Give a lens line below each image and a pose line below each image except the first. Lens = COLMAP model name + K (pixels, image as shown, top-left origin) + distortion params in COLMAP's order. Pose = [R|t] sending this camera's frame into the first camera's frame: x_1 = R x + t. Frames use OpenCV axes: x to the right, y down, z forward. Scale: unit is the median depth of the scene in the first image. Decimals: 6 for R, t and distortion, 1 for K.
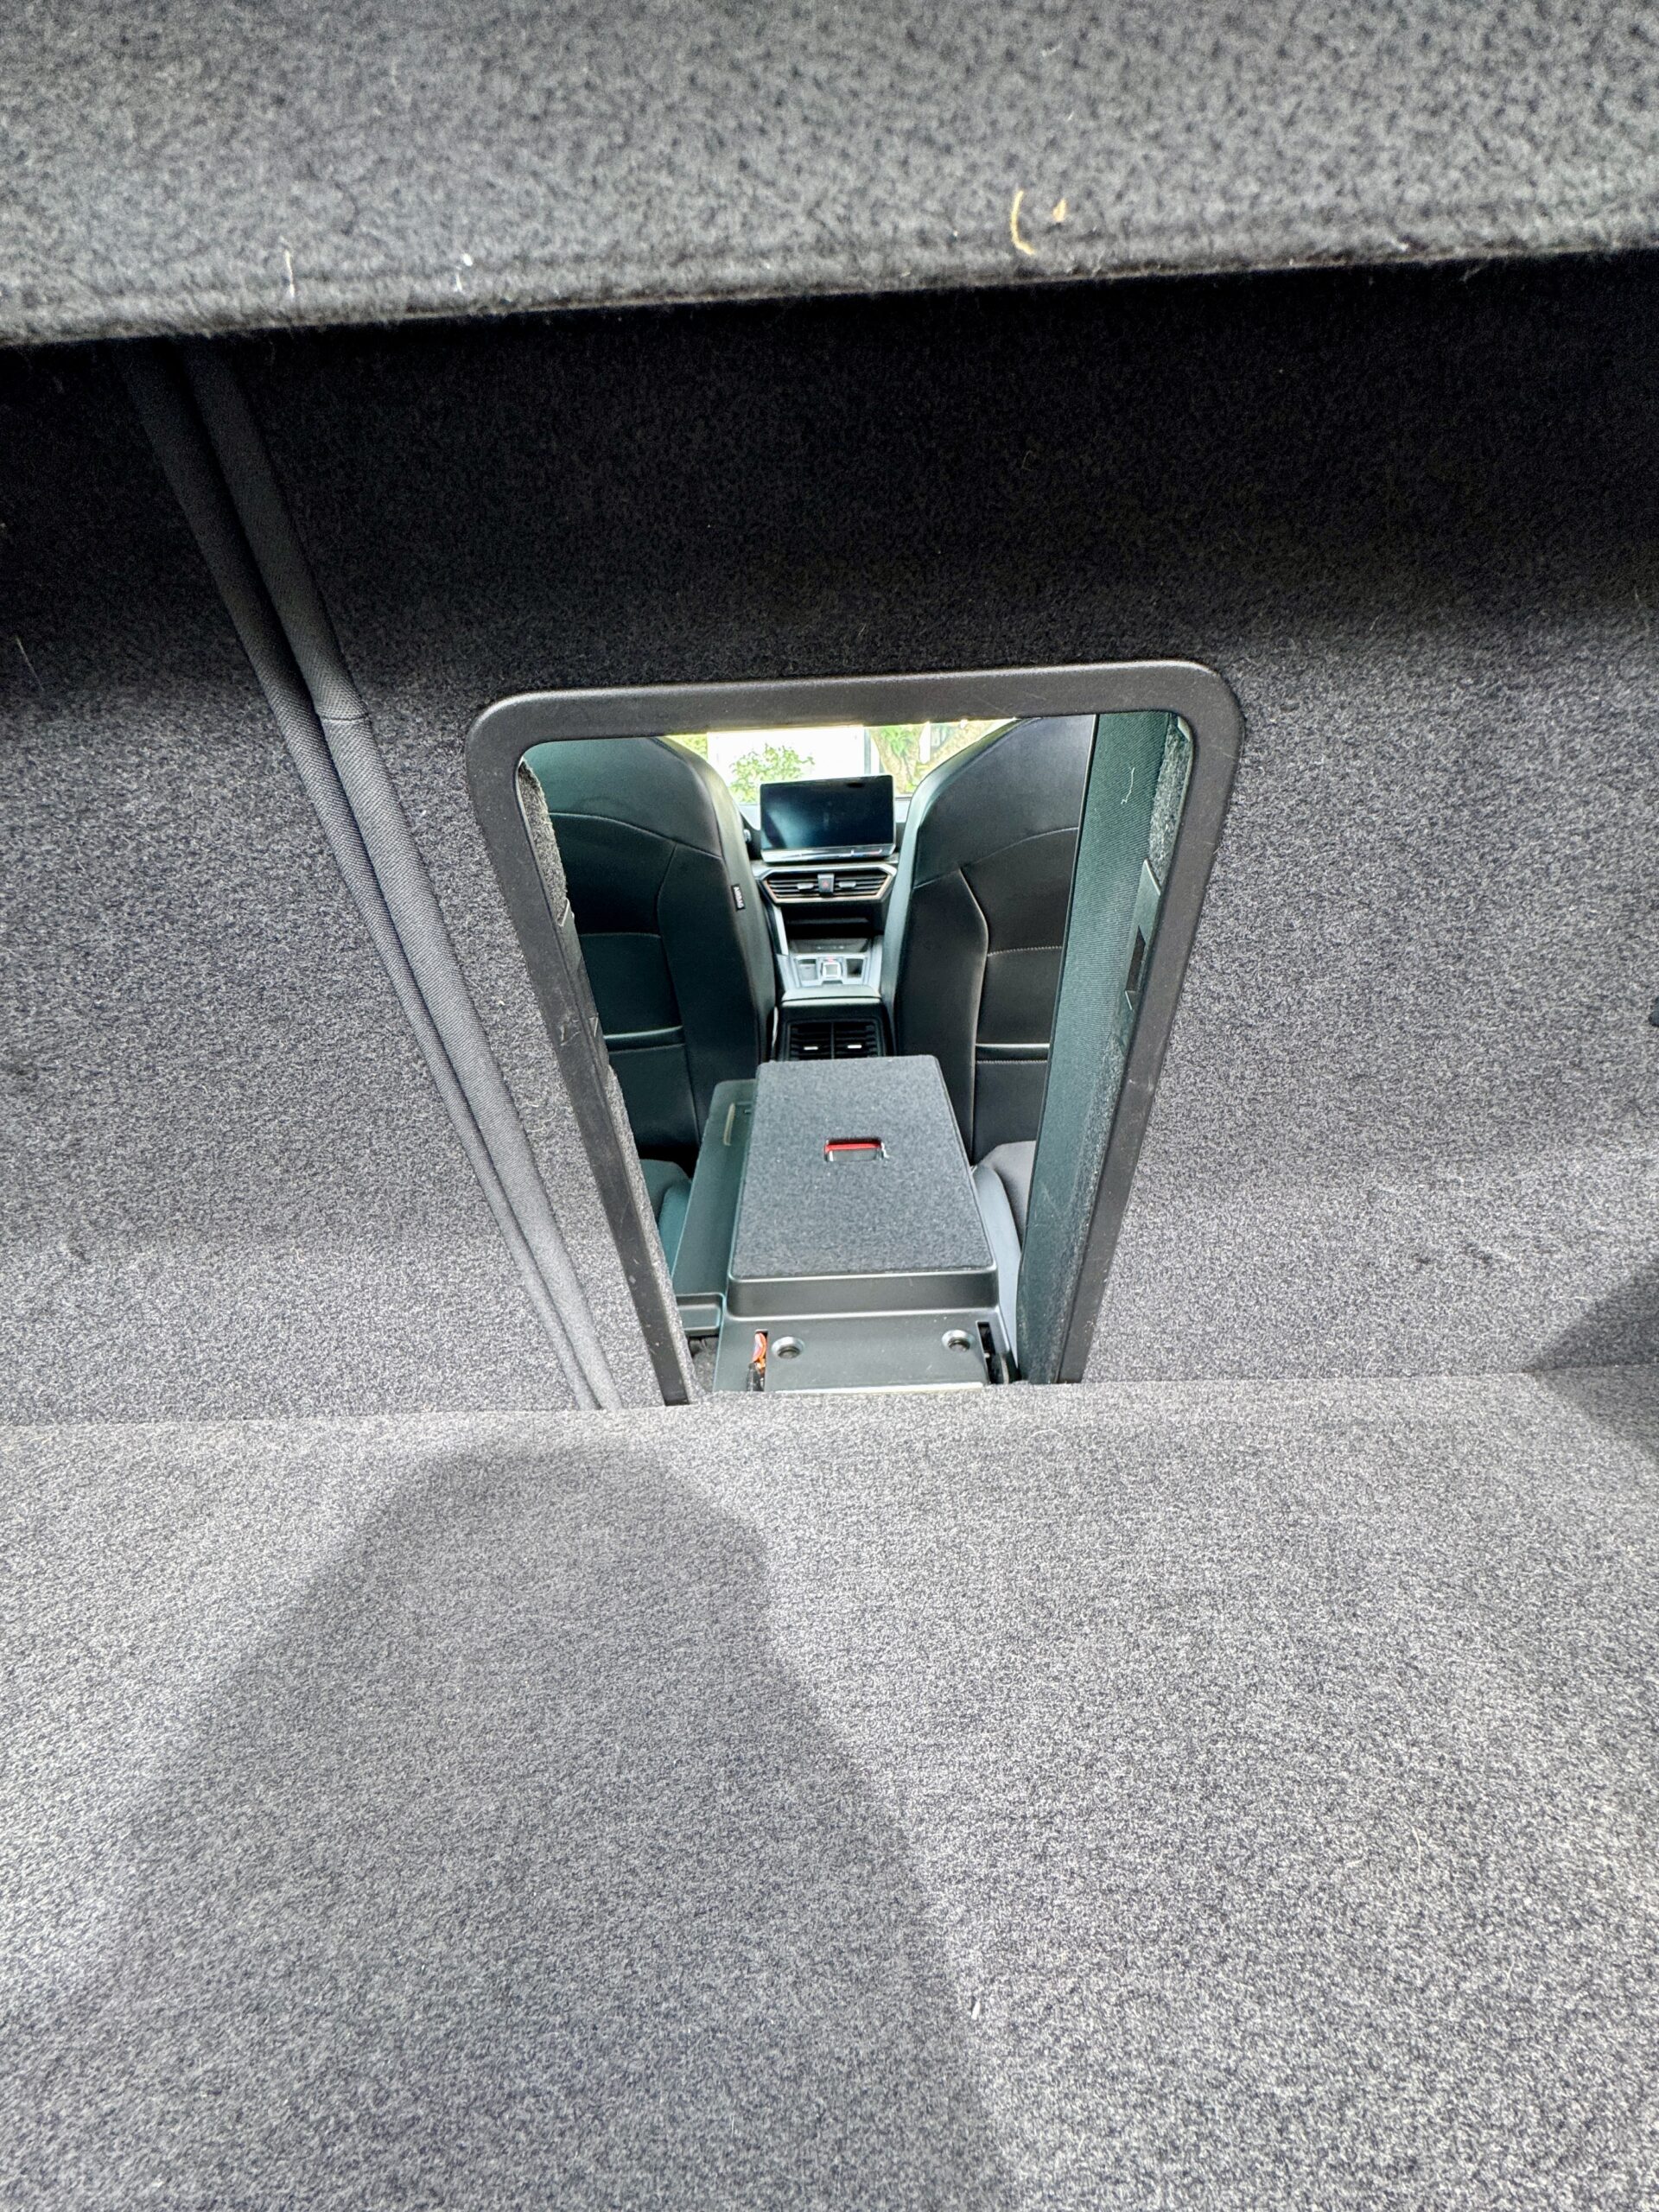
lens RADIAL K [[889.0, 0, 827.5], [0, 889.0, 1102.7], [0, 0, 1]] dist [-0.003782, 0.000355]
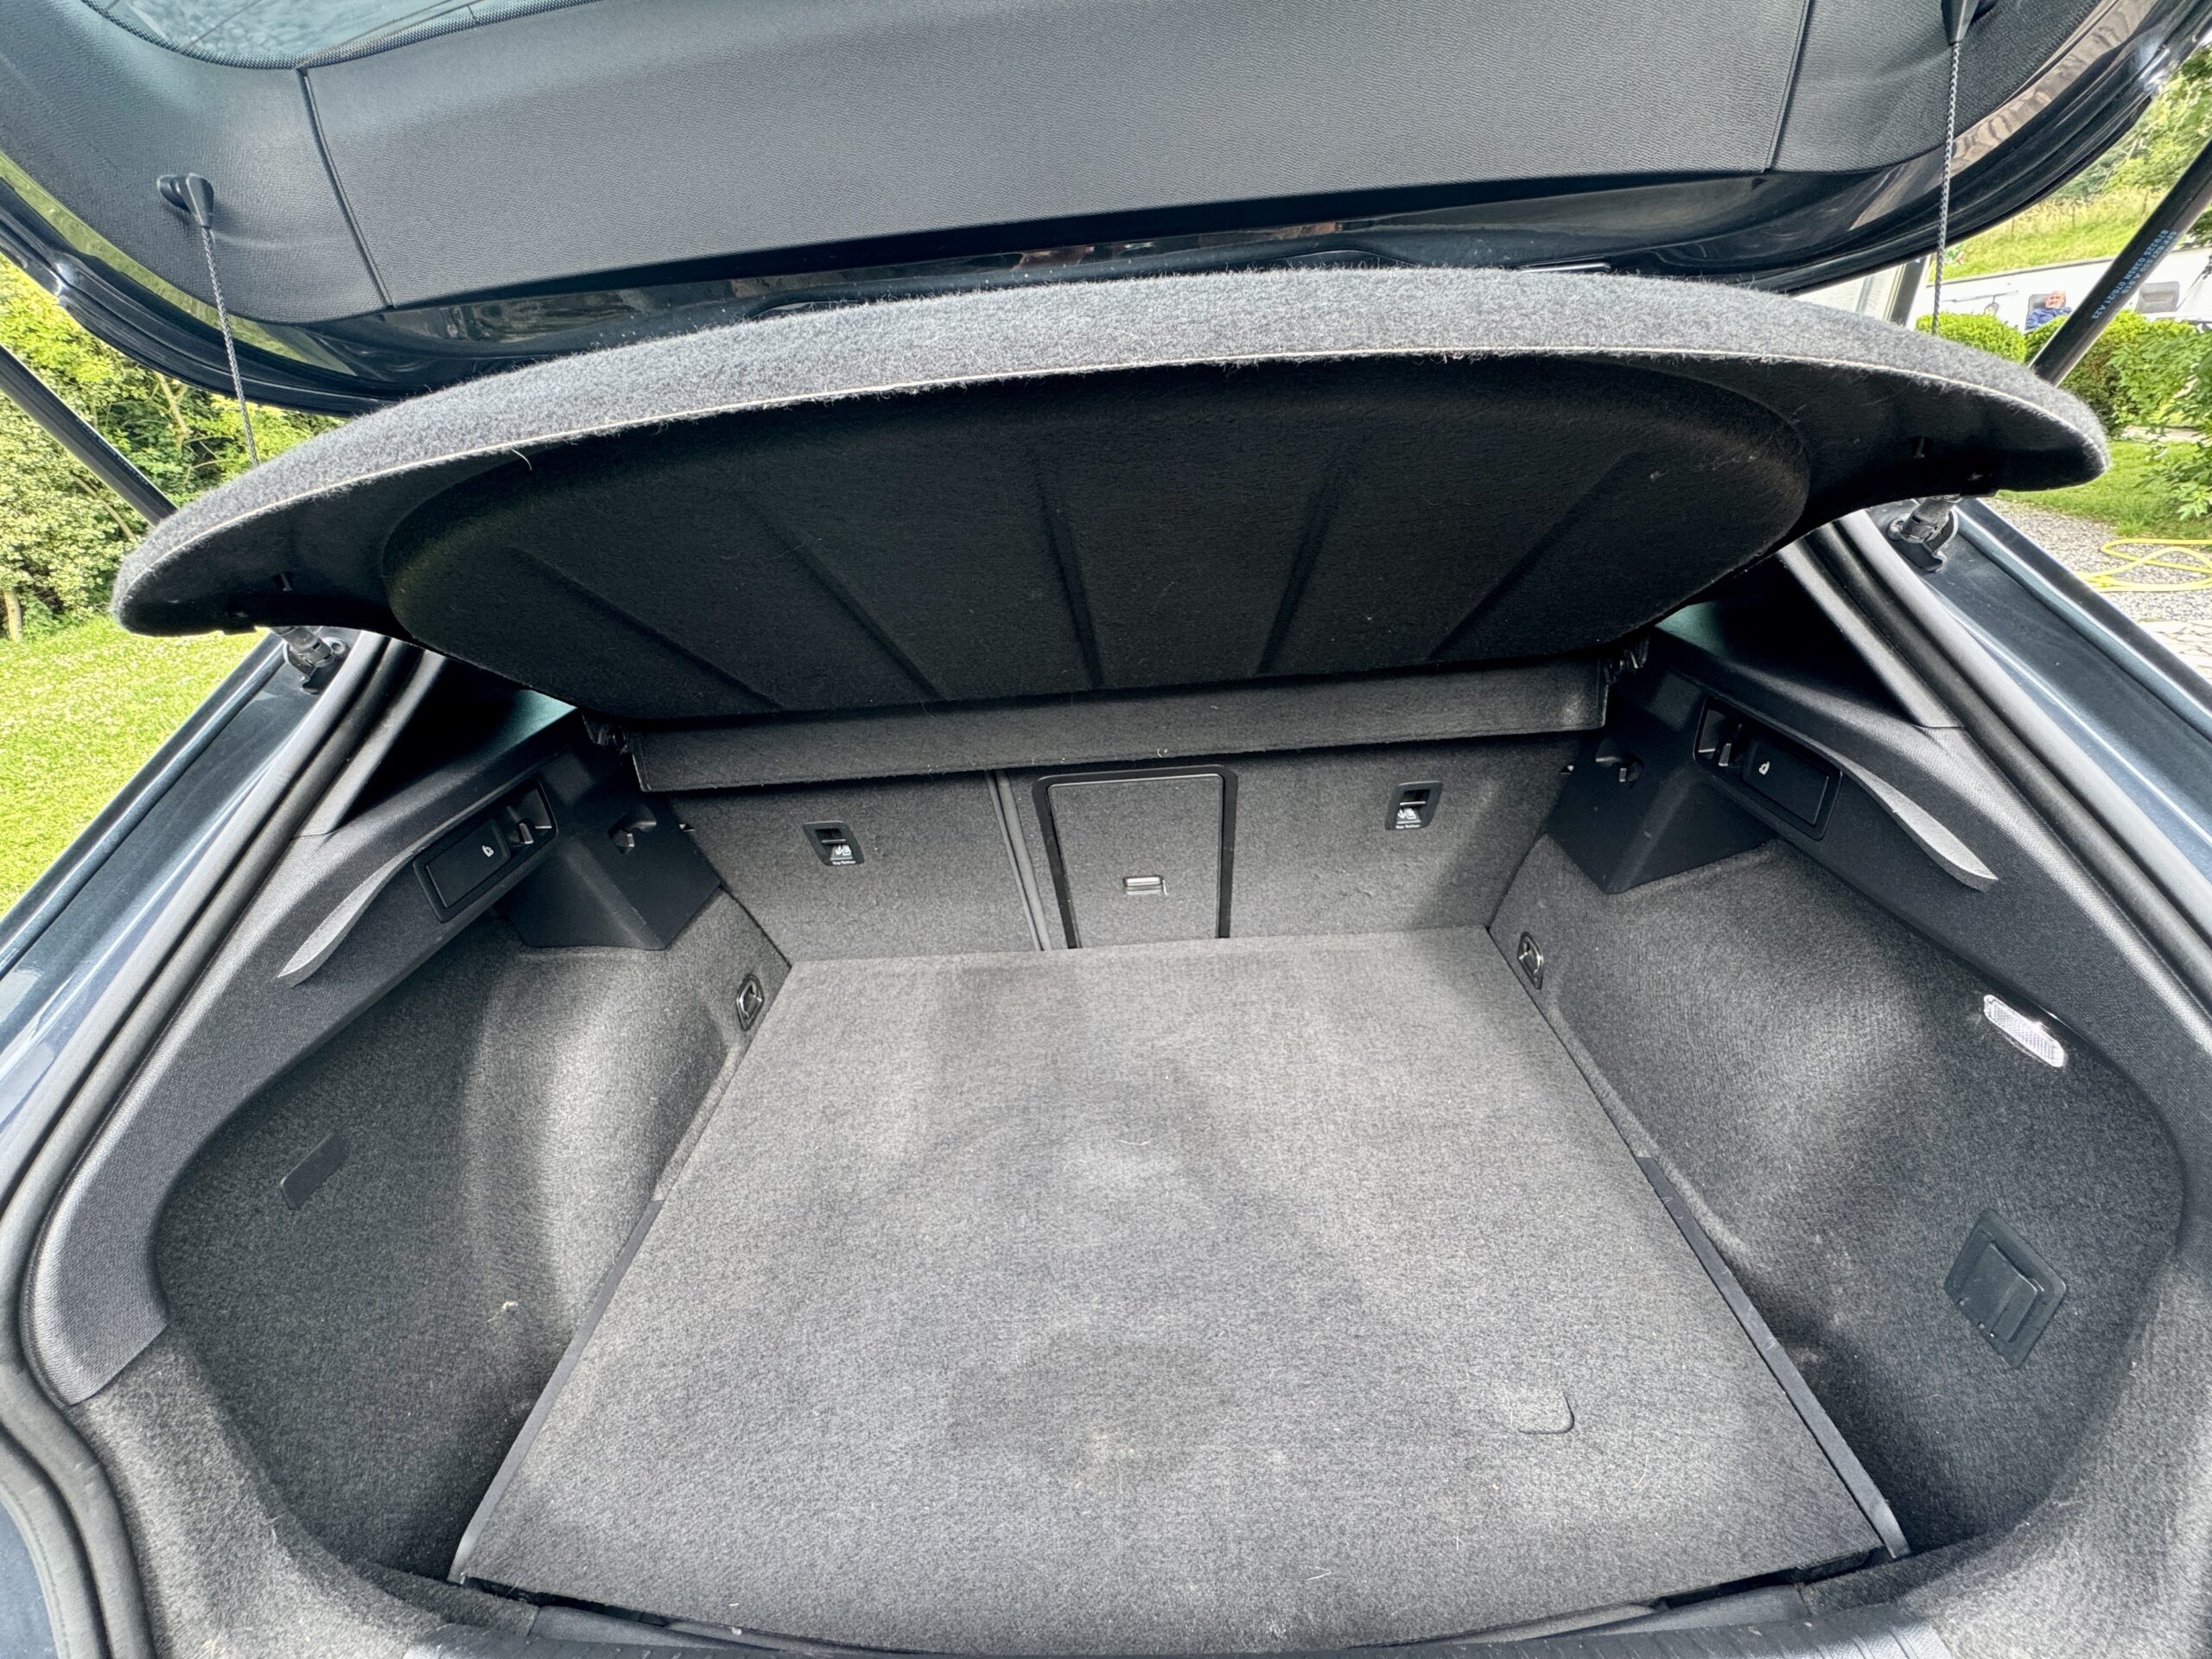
lens RADIAL K [[889.0, 0, 1107.0], [0, 889.0, 828.7], [0, 0, 1]] dist [-0.003782, 0.000355]
pose [[0.999350, -0.019905, -0.030049, 0.020611], [0.025317, 0.981048, 0.192102, -0.767097], [0.025656, -0.192738, 0.980915, -2.265806]]
